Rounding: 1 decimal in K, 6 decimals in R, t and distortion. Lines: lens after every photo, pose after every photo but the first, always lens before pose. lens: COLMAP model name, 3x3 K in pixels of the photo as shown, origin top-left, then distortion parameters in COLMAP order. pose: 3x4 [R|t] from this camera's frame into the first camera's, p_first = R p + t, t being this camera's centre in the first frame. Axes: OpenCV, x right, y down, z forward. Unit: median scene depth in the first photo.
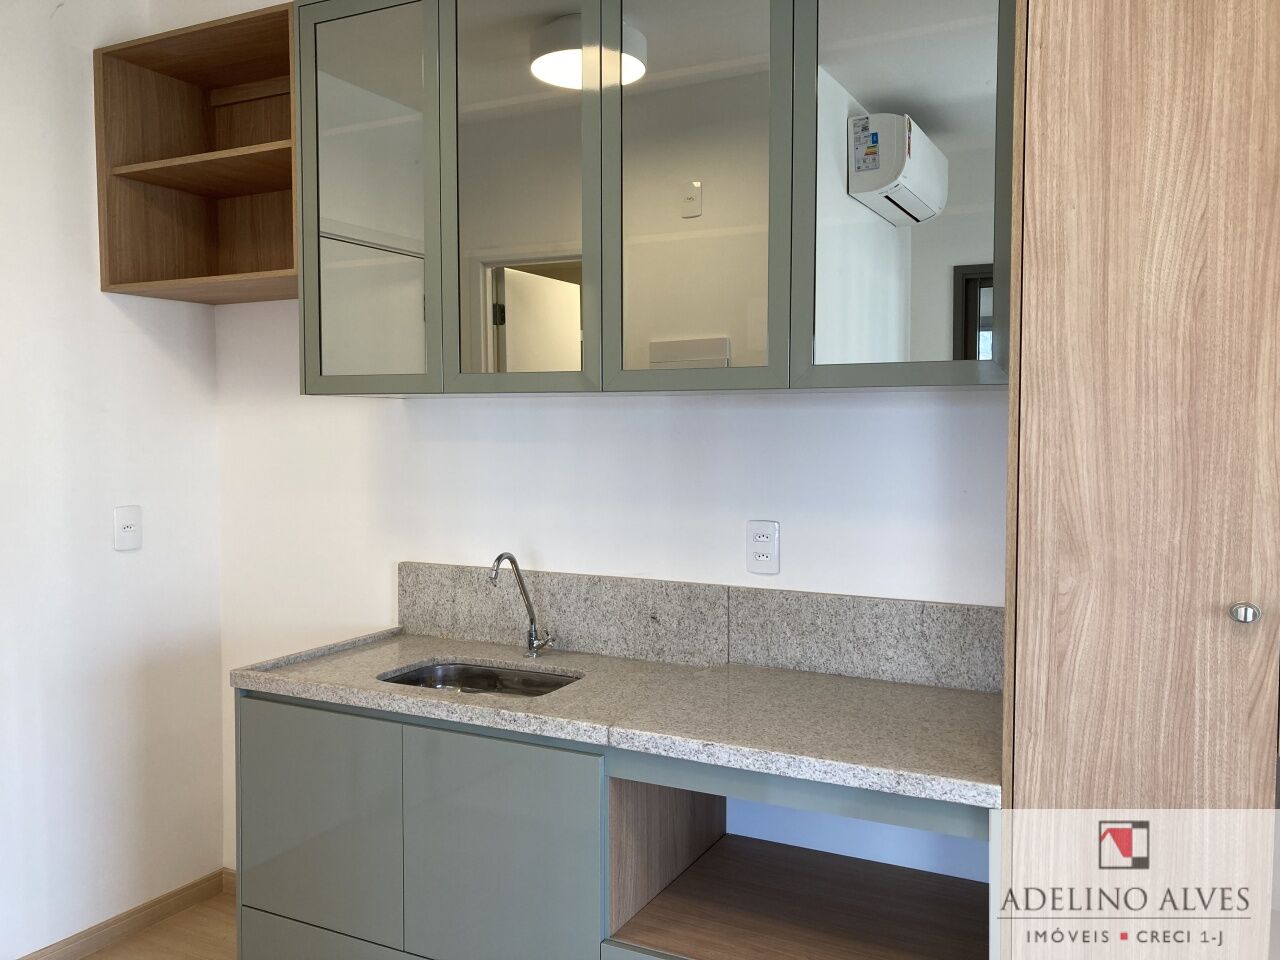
lens RADIAL K [[1061.8, 0, 640.0], [0, 1061.8, 480.0], [0, 0, 1]] dist [0.050629, -0.007253]
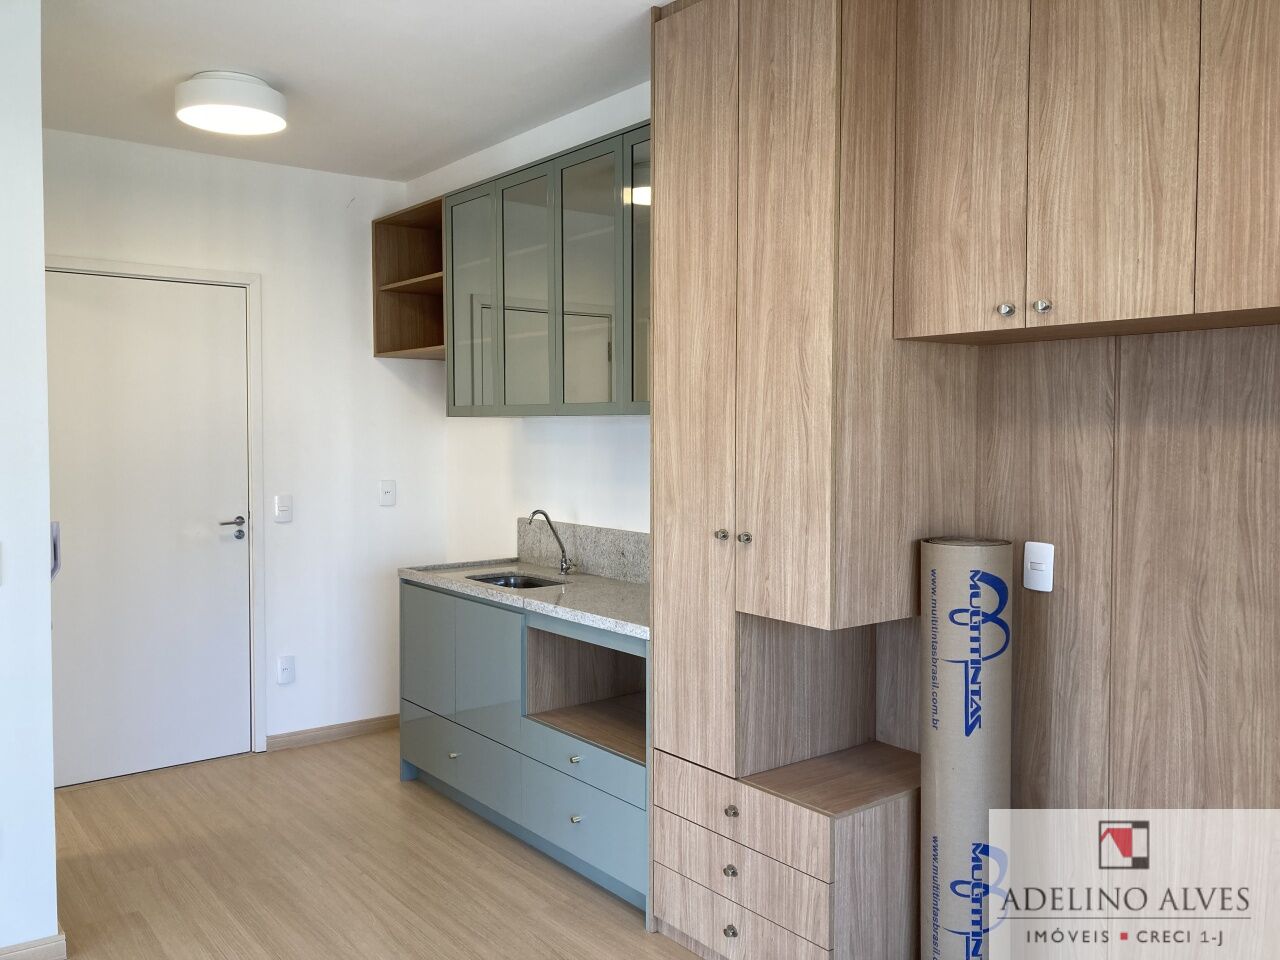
lens RADIAL K [[1051.4, 0, 640.0], [0, 1051.4, 480.0], [0, 0, 1]] dist [0.146677, -0.002904]
pose [[0.908749, 0.021234, -0.416802, 0.768799], [-0.022768, 0.999740, 0.001293, 0.016497], [0.416721, 0.008315, 0.908996, -0.490692]]
